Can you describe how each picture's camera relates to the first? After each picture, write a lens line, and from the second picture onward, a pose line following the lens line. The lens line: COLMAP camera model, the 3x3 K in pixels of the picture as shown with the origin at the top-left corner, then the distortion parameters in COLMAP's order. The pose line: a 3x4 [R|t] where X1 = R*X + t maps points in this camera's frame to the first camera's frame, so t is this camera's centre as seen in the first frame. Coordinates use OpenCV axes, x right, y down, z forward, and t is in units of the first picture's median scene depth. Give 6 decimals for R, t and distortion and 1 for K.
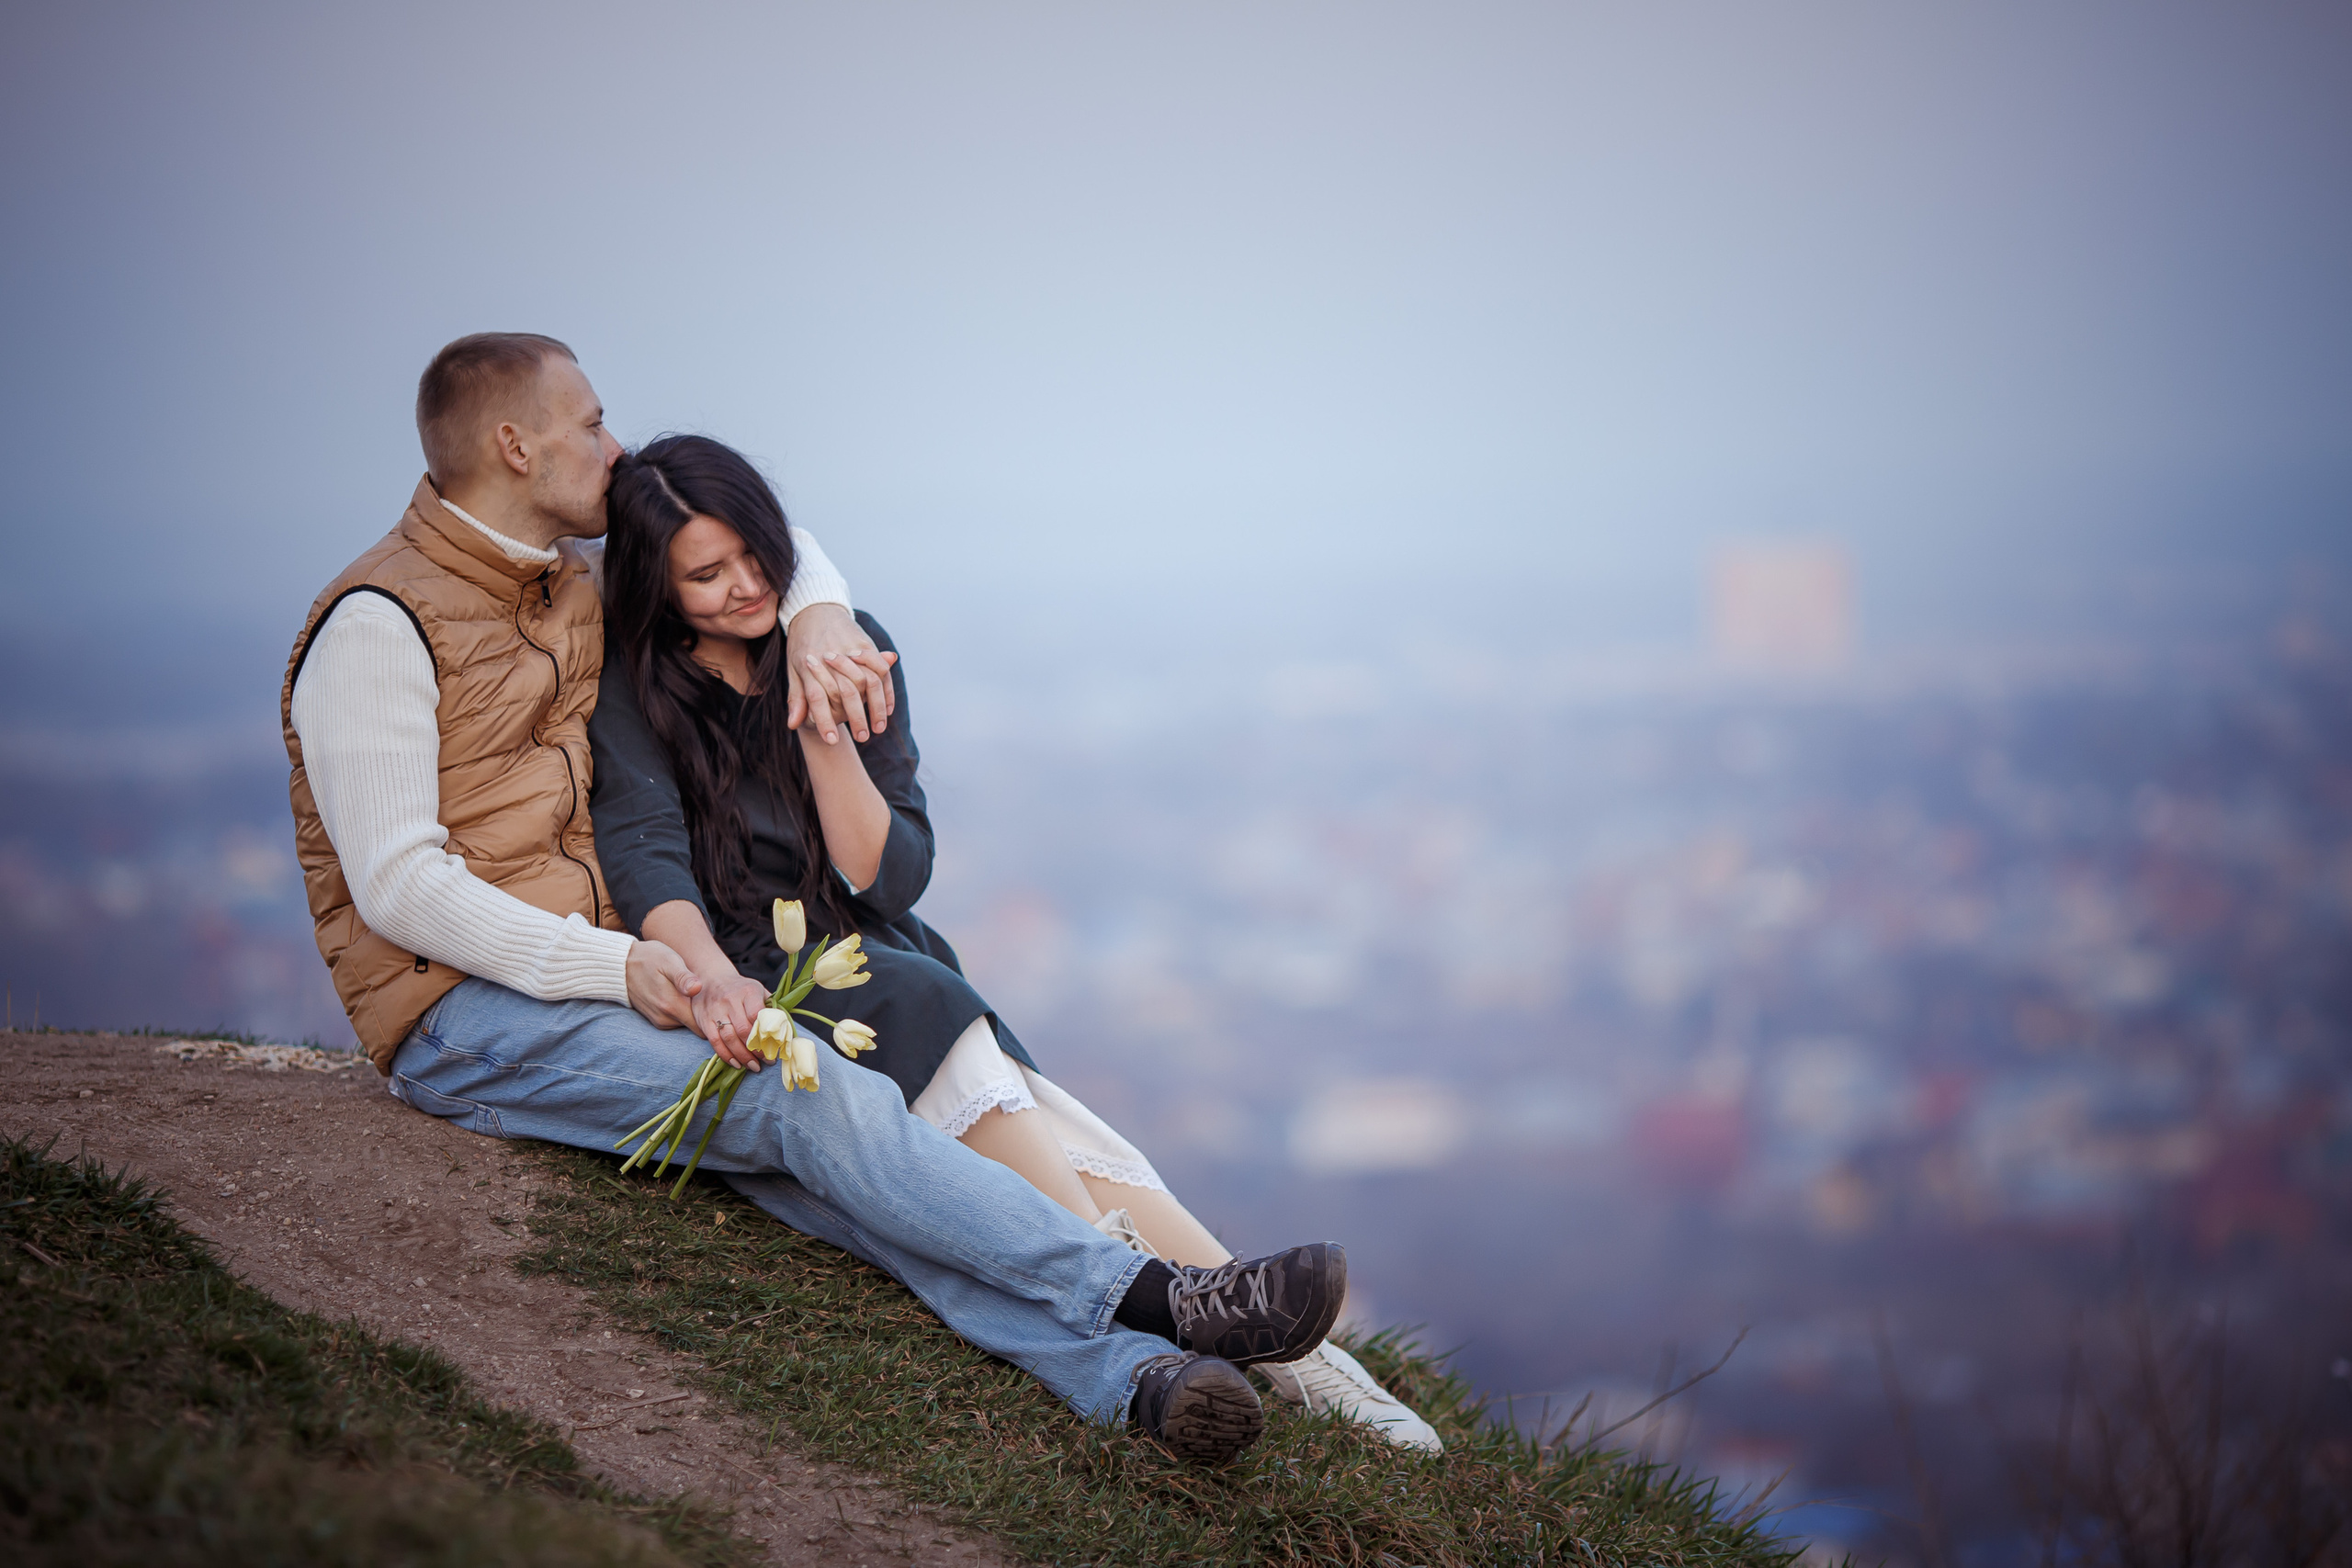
lens RADIAL K [[9153.4, 0, 1176.1], [0, 9153.4, 782.8], [0, 0, 1]] dist [0.298108, 0.000000]
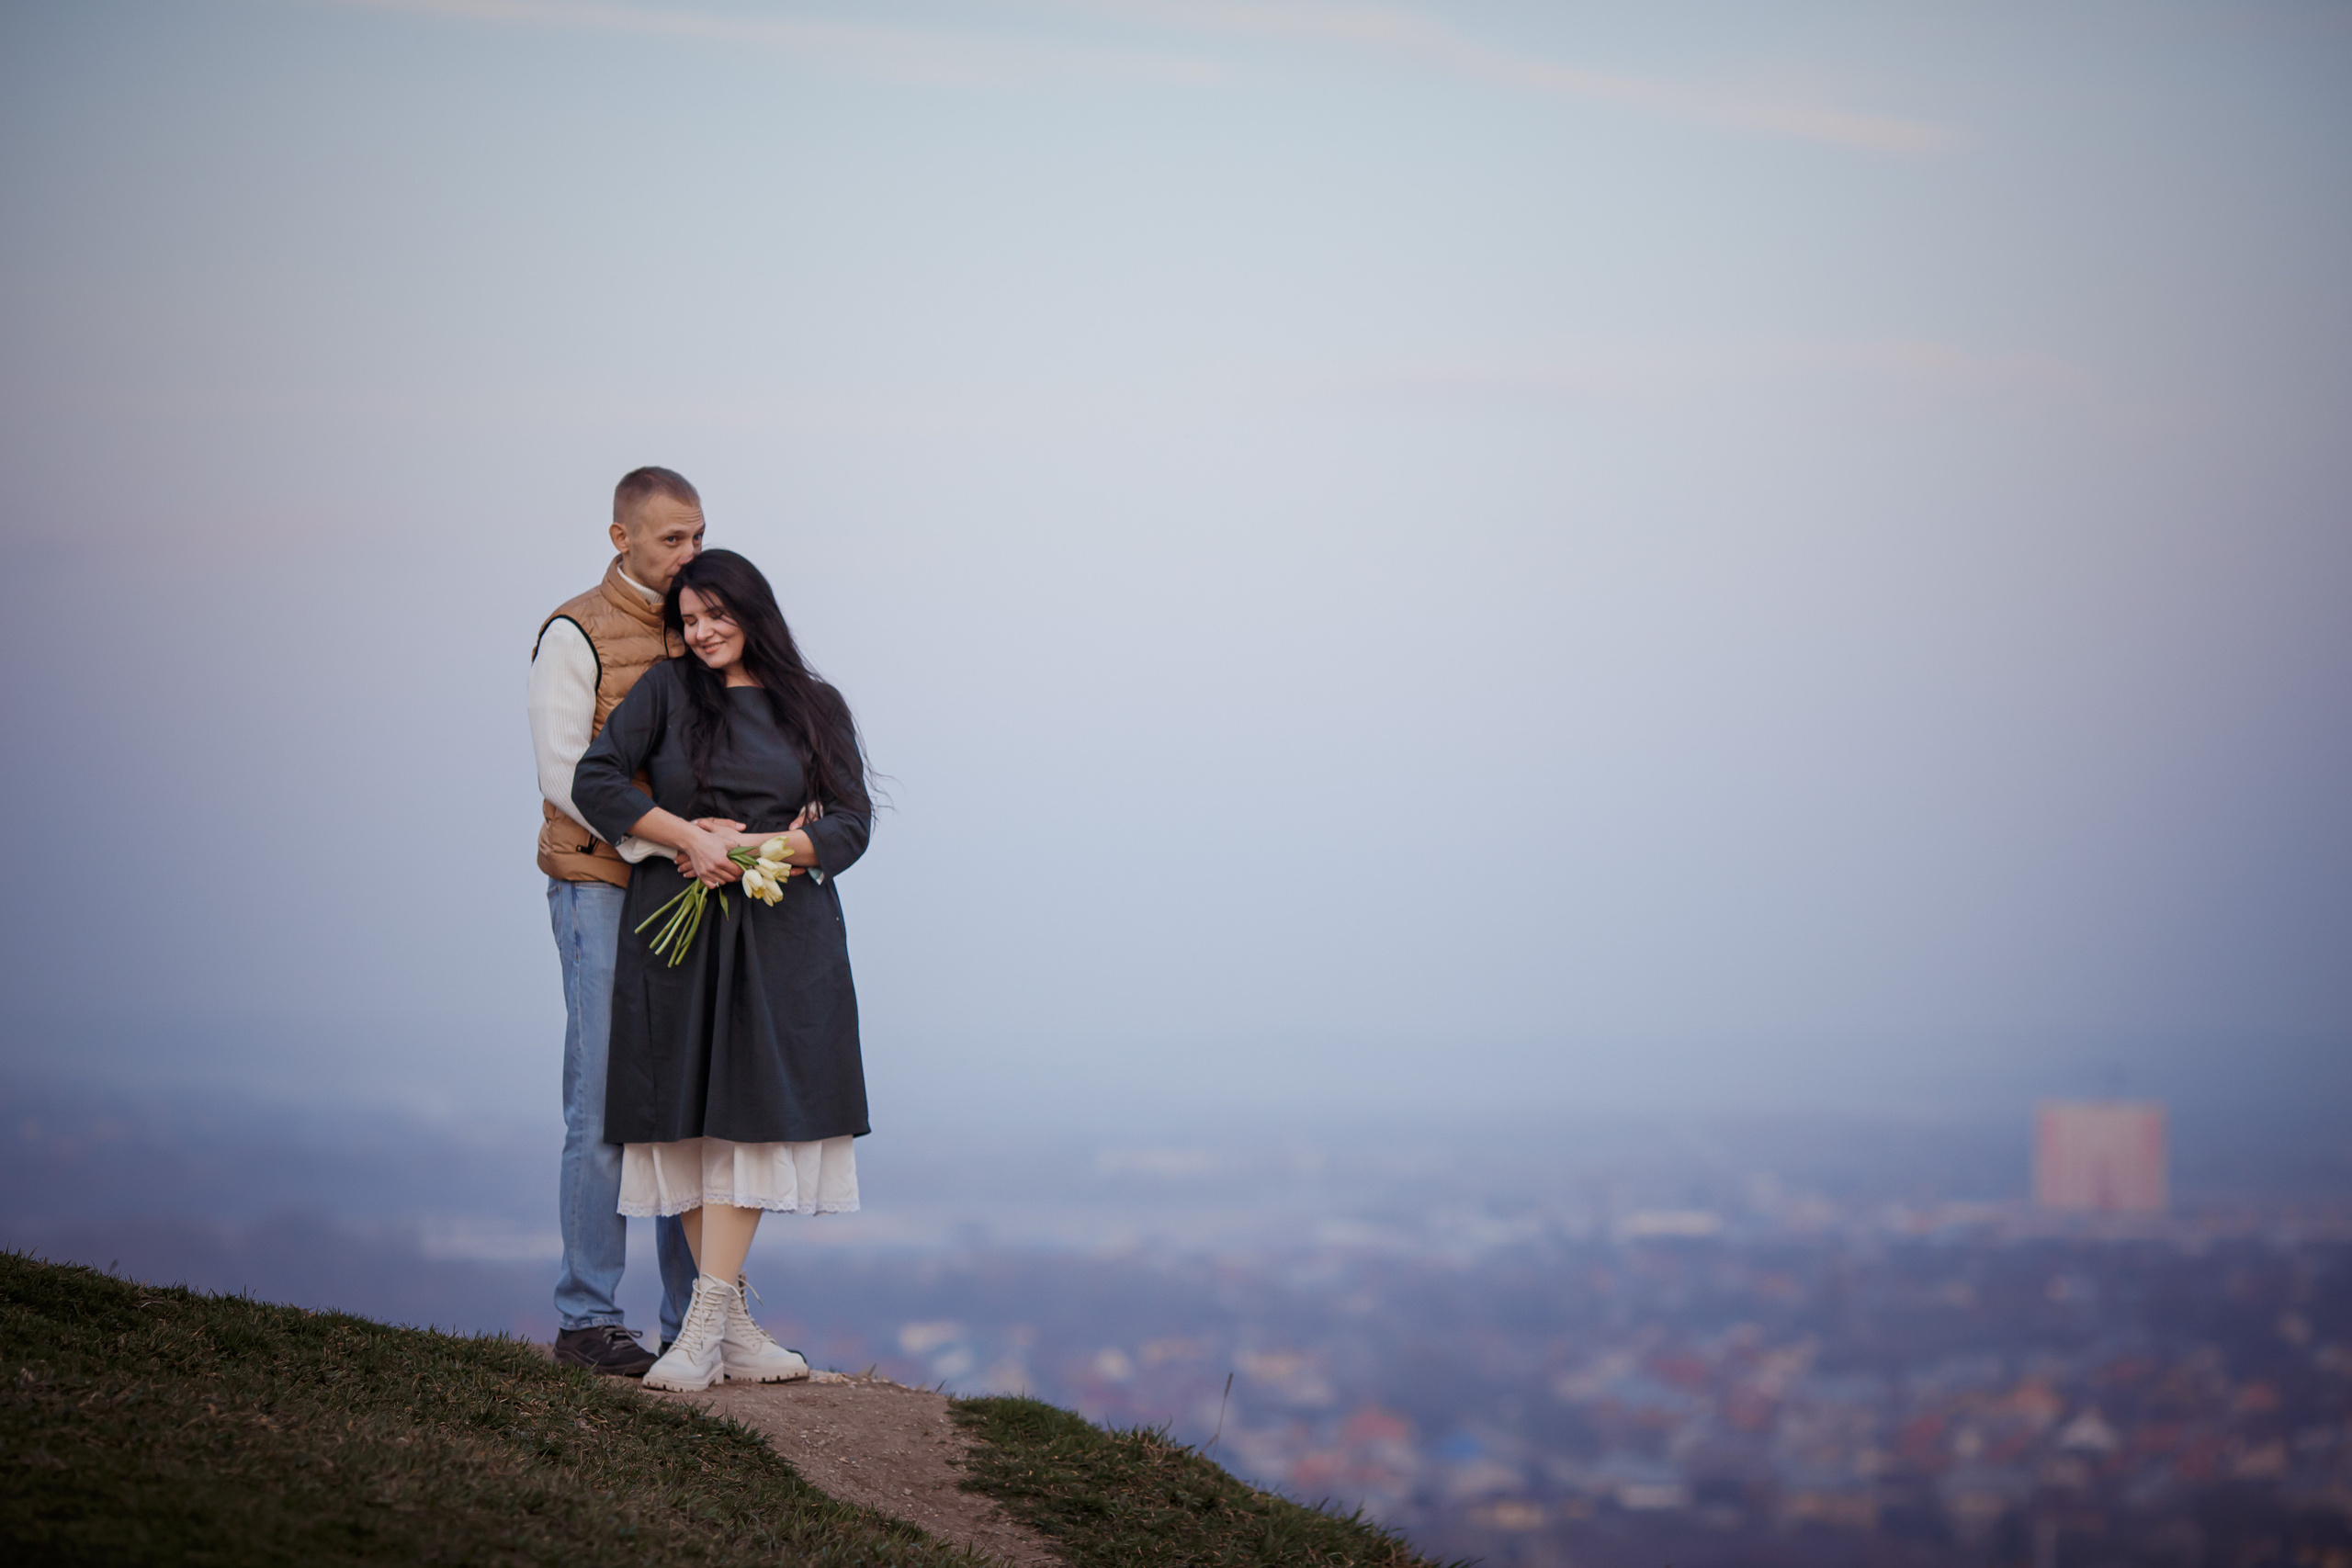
lens RADIAL K [[9153.4, 0, 1175.5], [0, 9153.4, 783.7], [0, 0, 1]] dist [0.298108, 0.000000]
pose [[0.998621, 0.028854, -0.043859, 0.045957], [-0.031349, 0.997864, -0.057306, 0.016805], [0.042112, 0.058602, 0.997393, -0.808240]]
